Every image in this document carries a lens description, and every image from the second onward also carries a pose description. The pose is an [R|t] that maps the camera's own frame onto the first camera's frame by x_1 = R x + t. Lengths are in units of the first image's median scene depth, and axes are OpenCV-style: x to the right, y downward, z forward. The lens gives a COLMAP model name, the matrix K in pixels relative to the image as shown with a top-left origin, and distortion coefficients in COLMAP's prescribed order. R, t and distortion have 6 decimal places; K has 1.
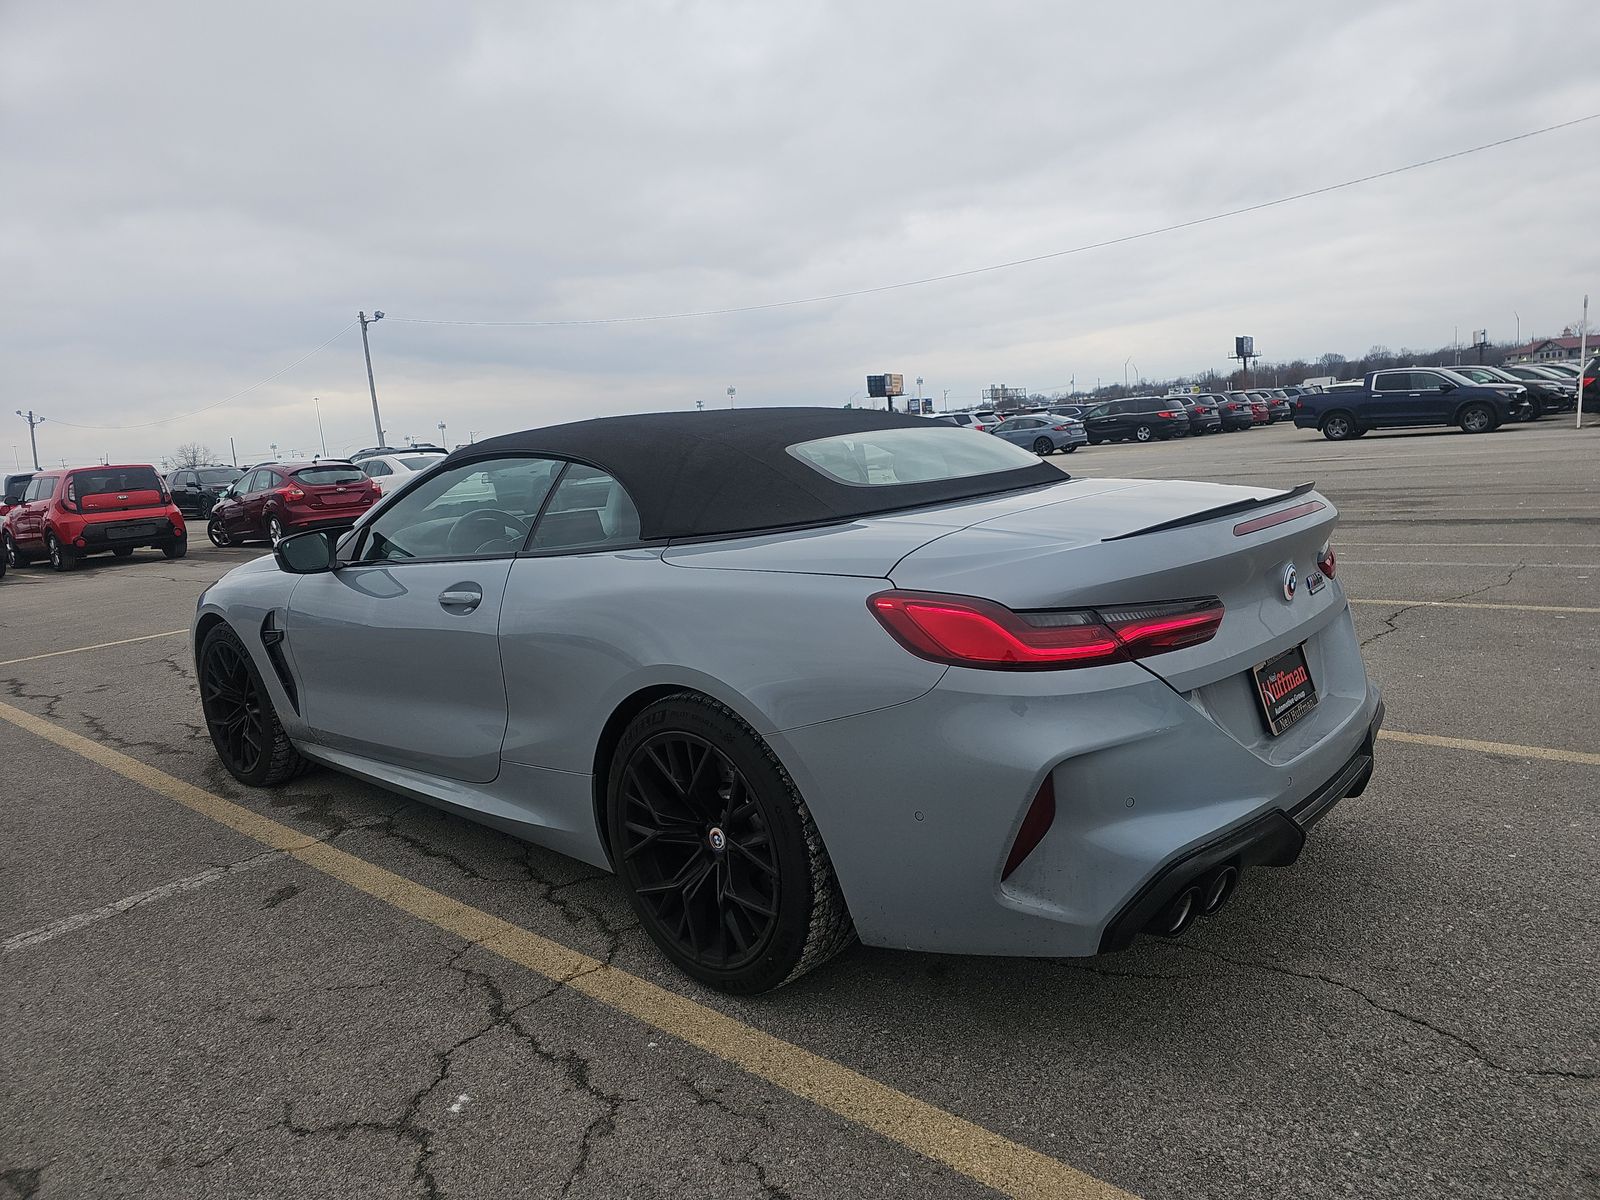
lens RADIAL K [[1041.4, 0, 802.3], [0, 1041.4, 596.7], [0, 0, 1]] dist [0.022678, -0.003310]
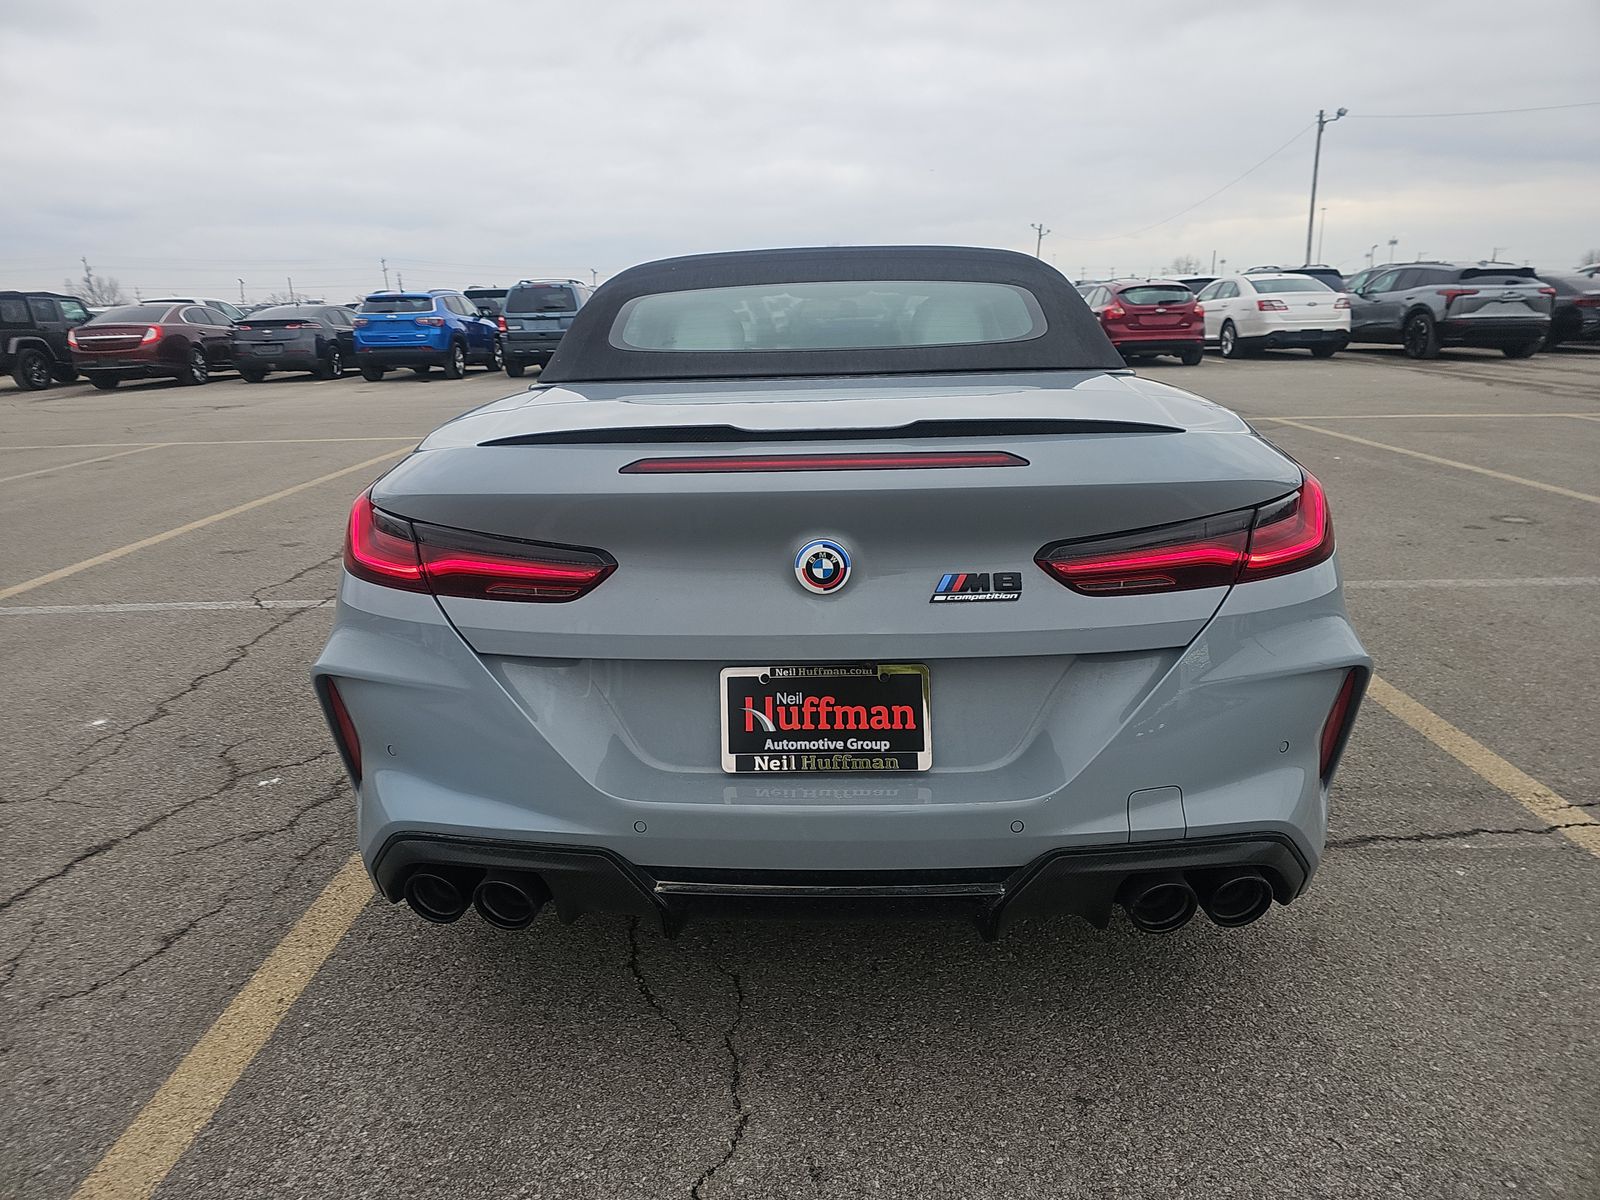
lens RADIAL K [[1041.4, 0, 802.3], [0, 1041.4, 596.7], [0, 0, 1]] dist [0.022678, -0.003310]
pose [[0.634005, 0.262913, -0.727265, 0.135936], [-0.137706, 0.963786, 0.228370, -0.020375], [0.760970, -0.044639, 0.647250, 0.085463]]
